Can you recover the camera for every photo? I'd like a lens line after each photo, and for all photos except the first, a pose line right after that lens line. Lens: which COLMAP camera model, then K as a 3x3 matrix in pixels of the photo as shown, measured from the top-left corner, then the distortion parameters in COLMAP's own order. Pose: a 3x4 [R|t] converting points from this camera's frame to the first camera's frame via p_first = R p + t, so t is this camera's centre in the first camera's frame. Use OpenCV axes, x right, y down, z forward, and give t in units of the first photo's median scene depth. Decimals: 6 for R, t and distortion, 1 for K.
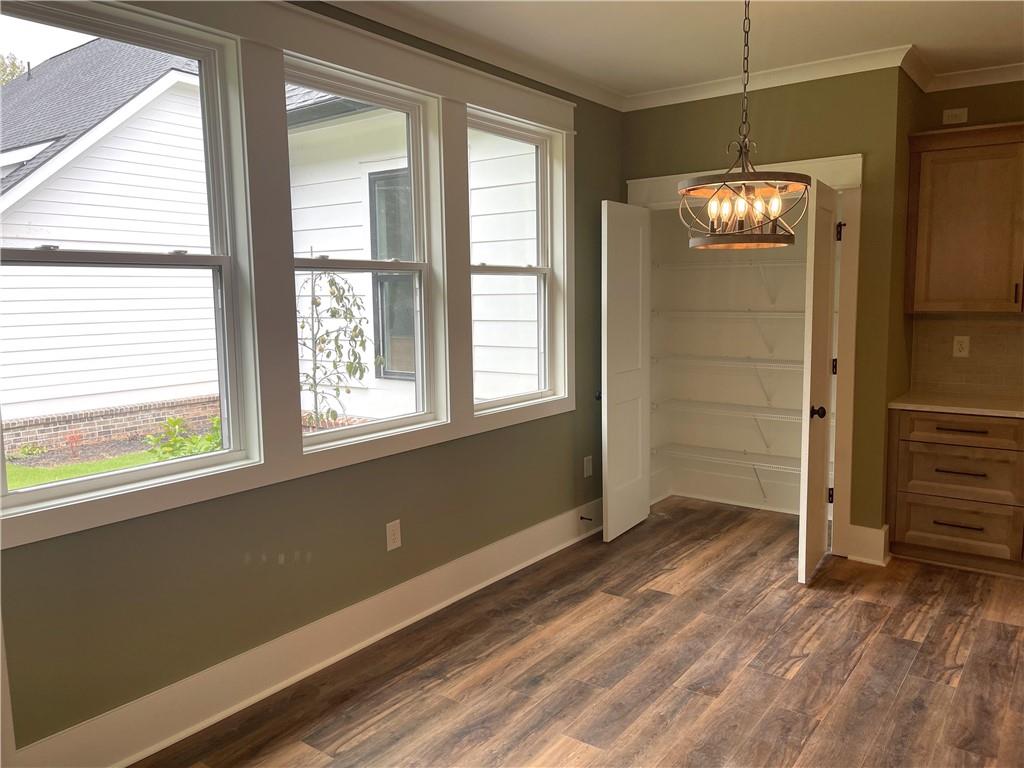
lens RADIAL K [[775.2, 0, 521.5], [0, 775.2, 383.8], [0, 0, 1]] dist [0.071489, -0.060995]
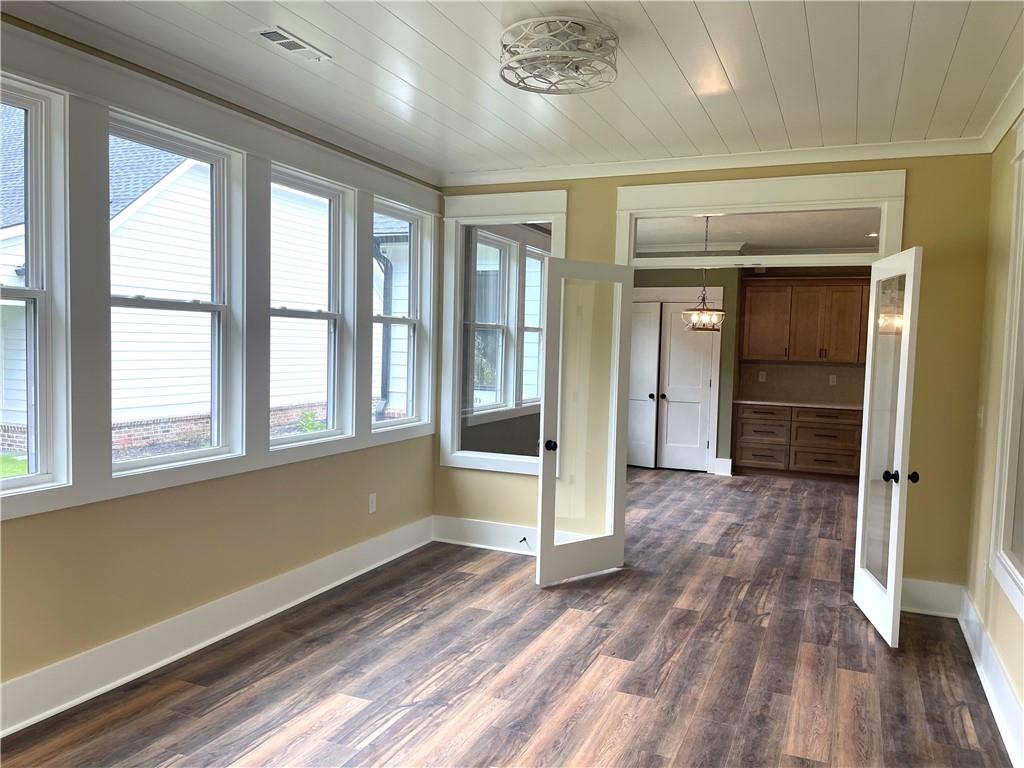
lens RADIAL K [[775.2, 0, 510.6], [0, 775.2, 383.3], [0, 0, 1]] dist [0.071489, -0.060995]
pose [[0.950854, 0.019281, 0.309038, -0.316672], [-0.000709, 0.998192, -0.060096, 0.042644], [-0.309638, 0.056923, 0.949149, -0.345930]]
